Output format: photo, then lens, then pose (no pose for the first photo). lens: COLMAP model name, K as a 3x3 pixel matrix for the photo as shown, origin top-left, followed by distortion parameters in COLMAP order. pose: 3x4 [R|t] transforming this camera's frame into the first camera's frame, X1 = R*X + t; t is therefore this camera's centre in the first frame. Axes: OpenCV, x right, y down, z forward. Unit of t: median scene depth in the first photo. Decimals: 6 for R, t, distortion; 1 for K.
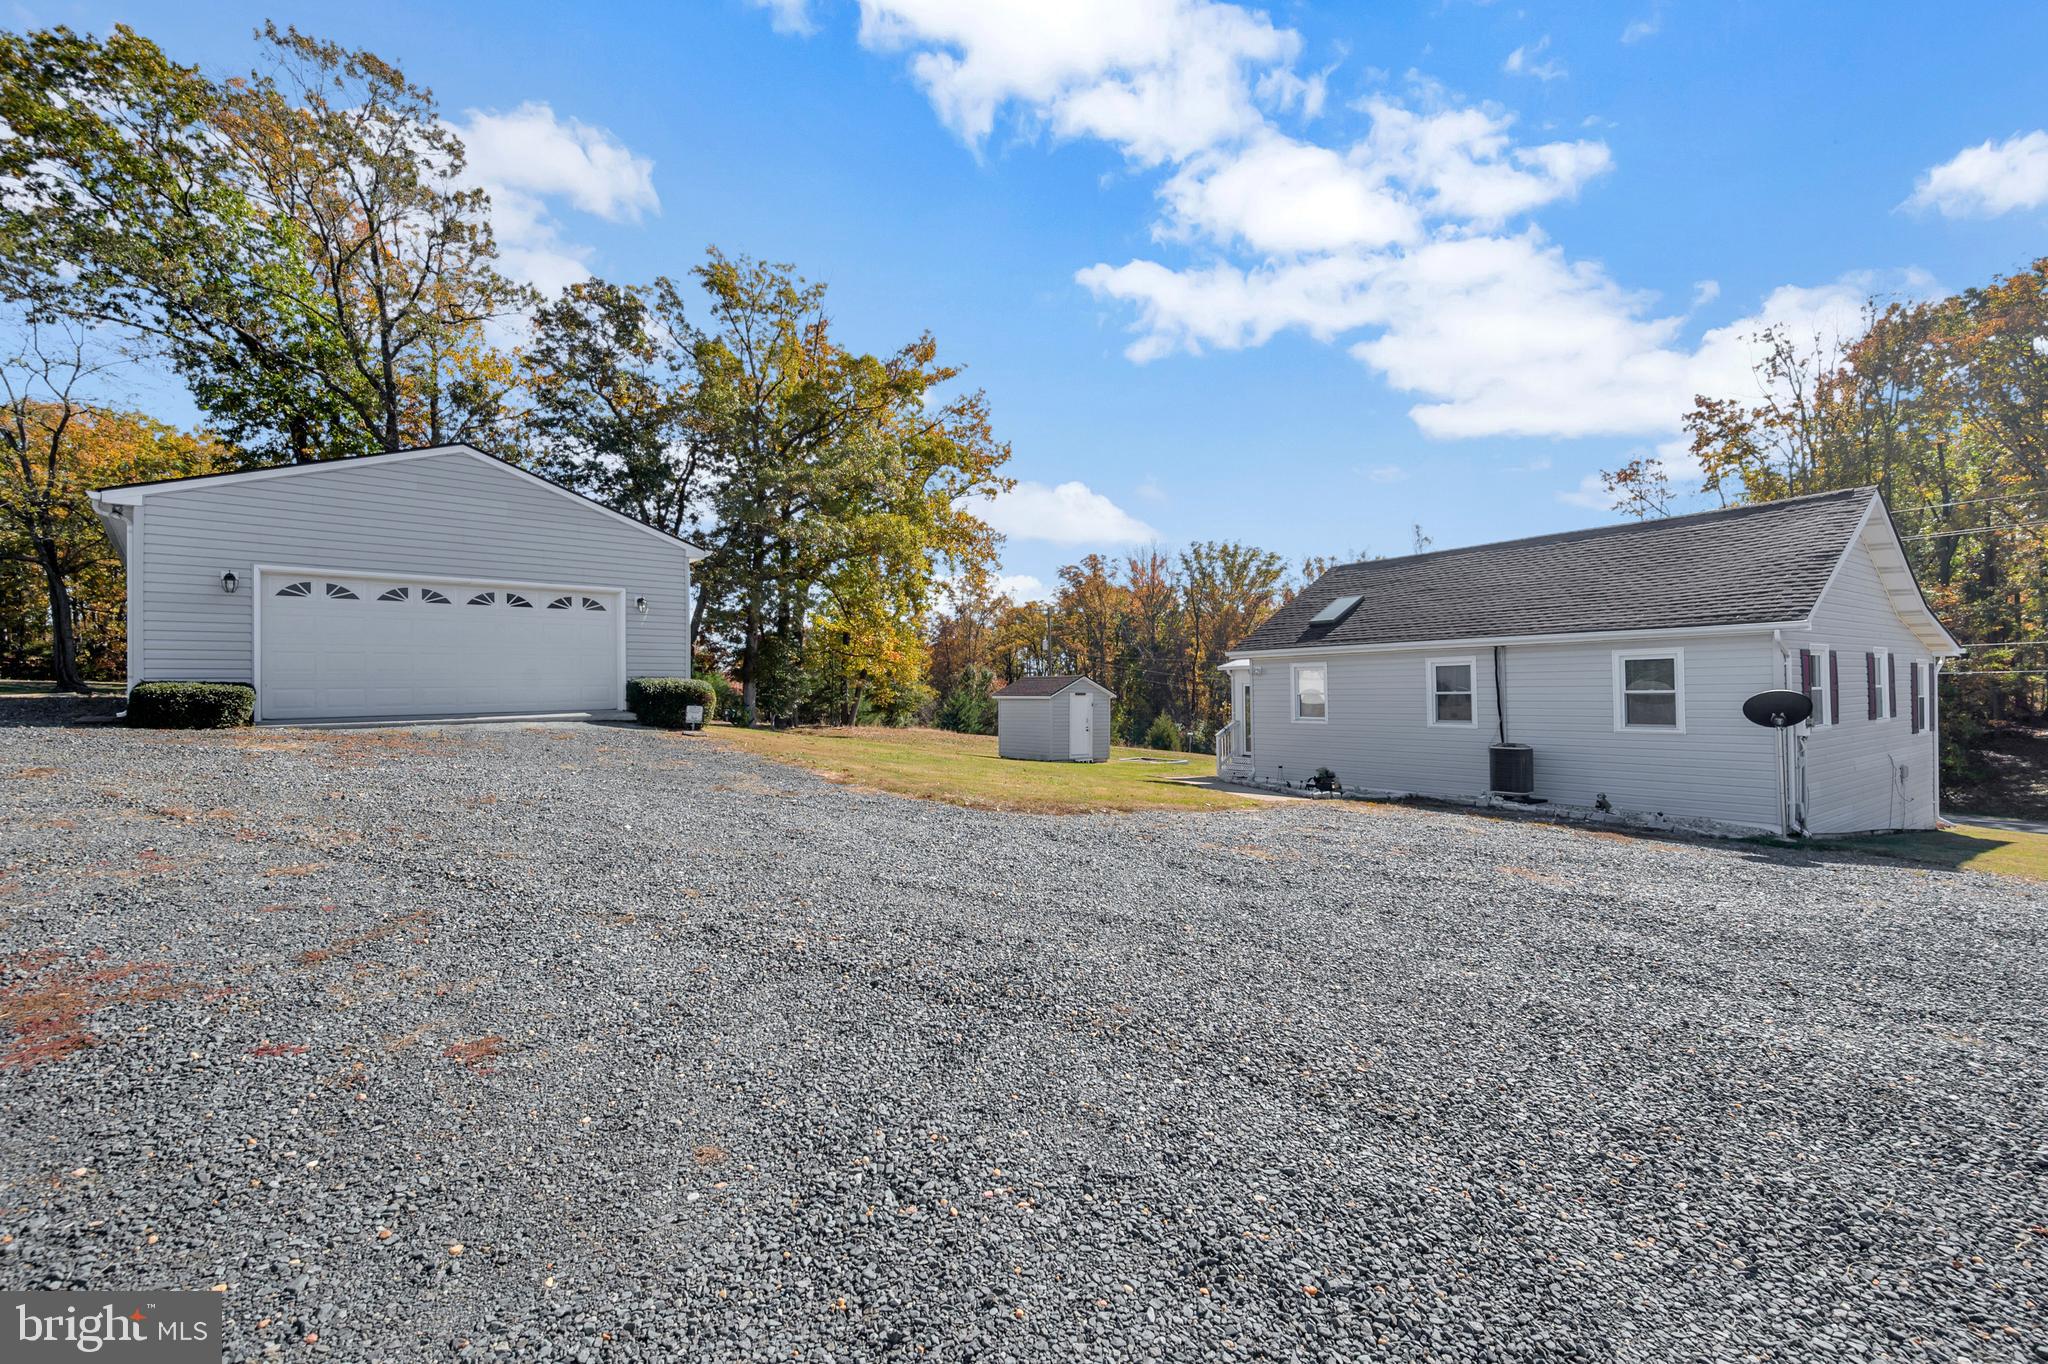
lens RADIAL K [[836.3, 0, 972.4], [0, 836.3, 673.4], [0, 0, 1]] dist [0.000413, 0.000422]
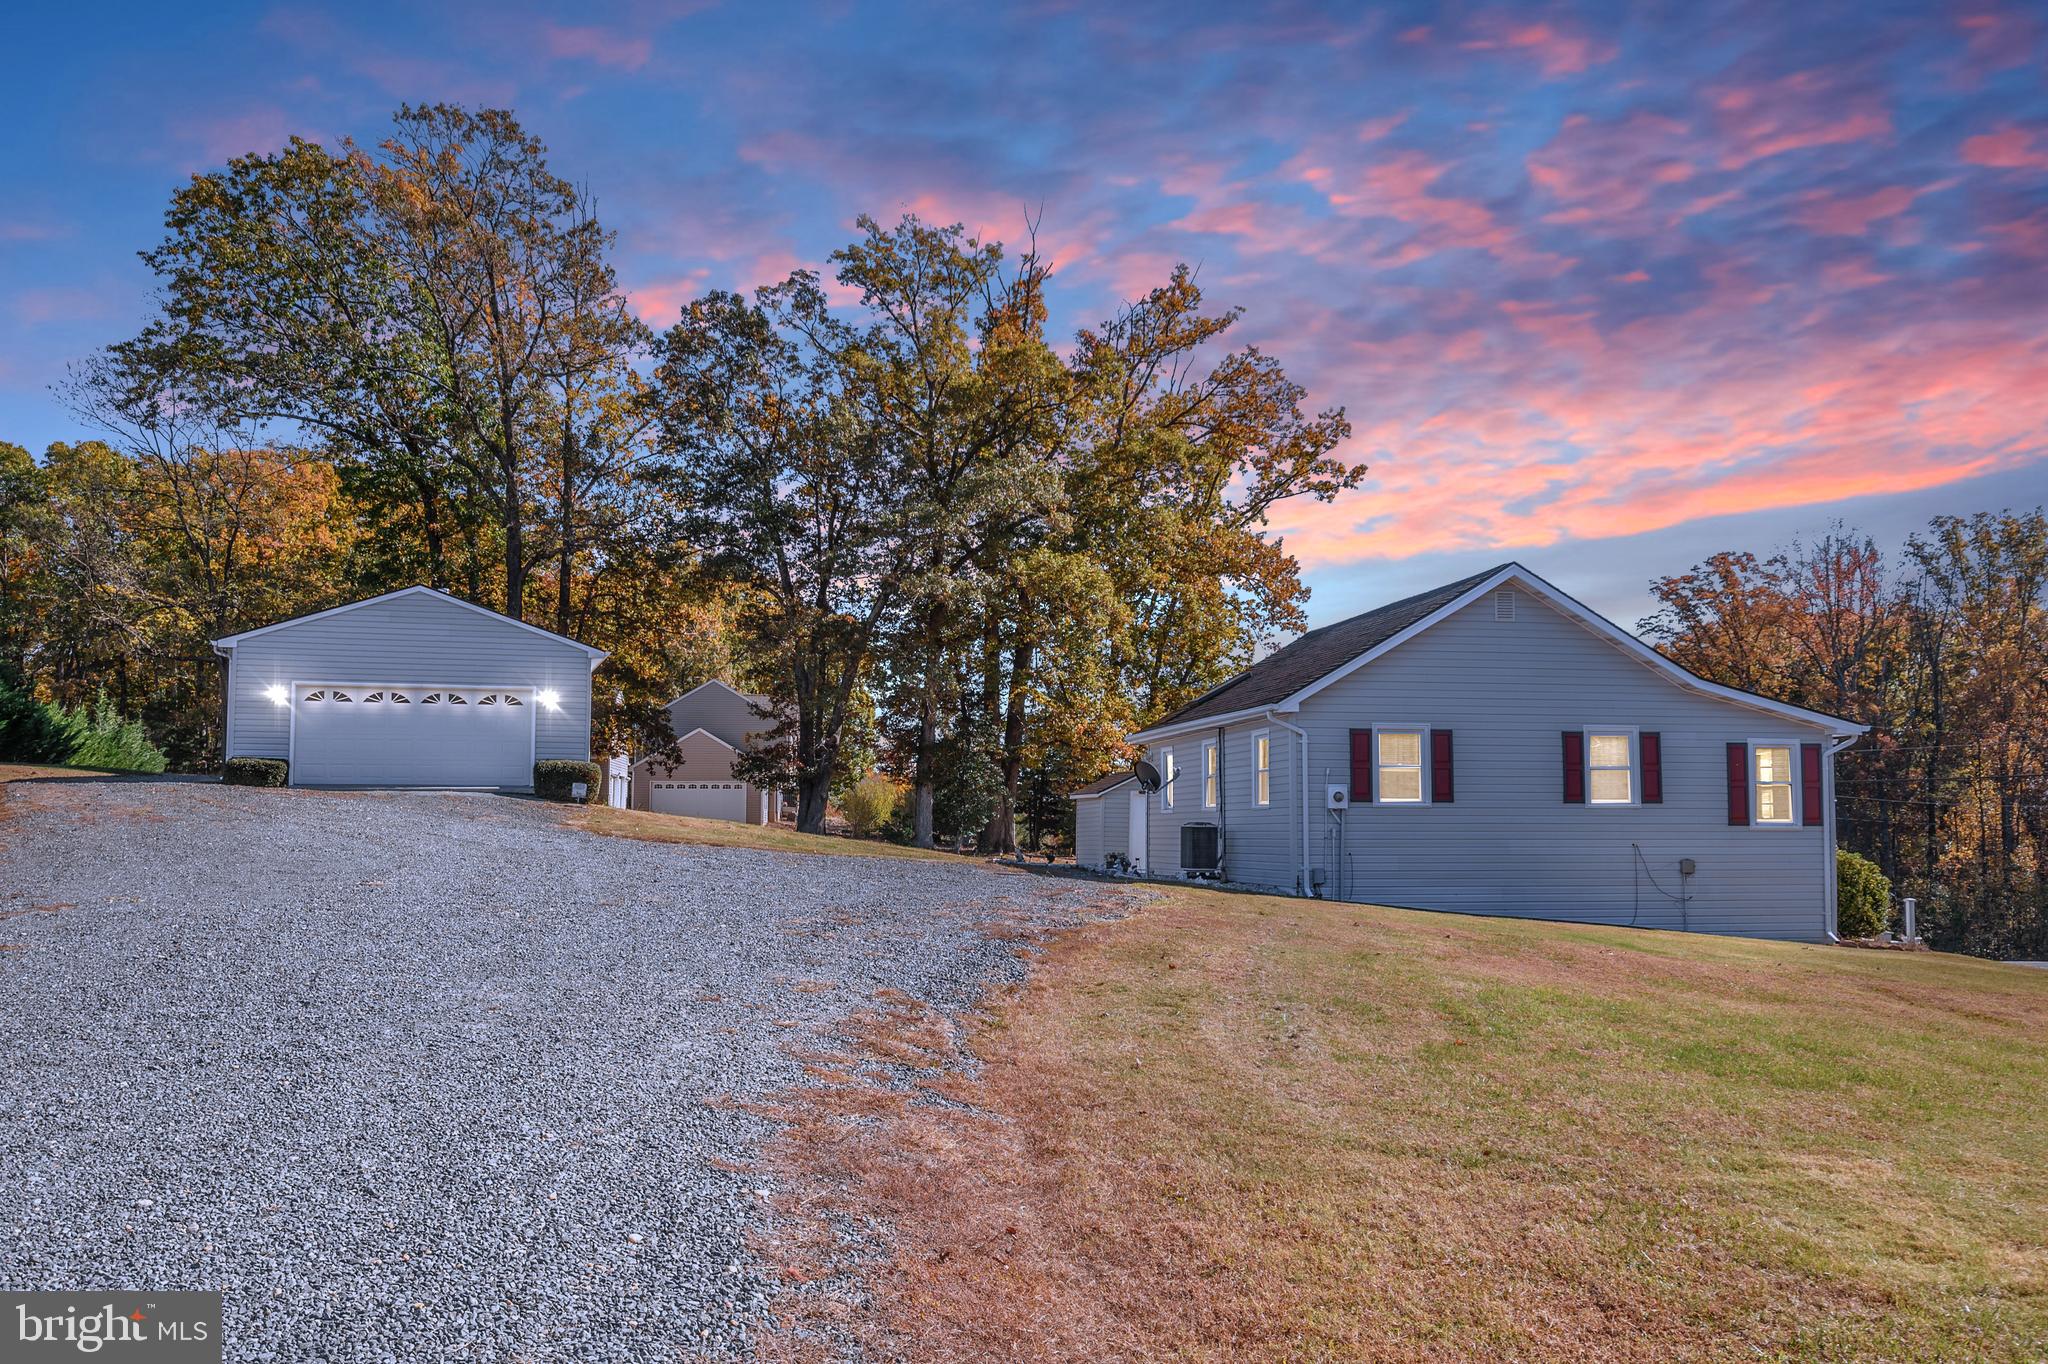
lens RADIAL K [[1811.2, 0, 1021.8], [0, 1811.2, 683.1], [0, 0, 1]] dist [-0.013337, 0.009031]
pose [[0.903936, -0.019388, -0.427228, 0.586381], [-0.007355, 0.998119, -0.060857, 0.021262], [0.427604, 0.058154, 0.902093, -0.467919]]
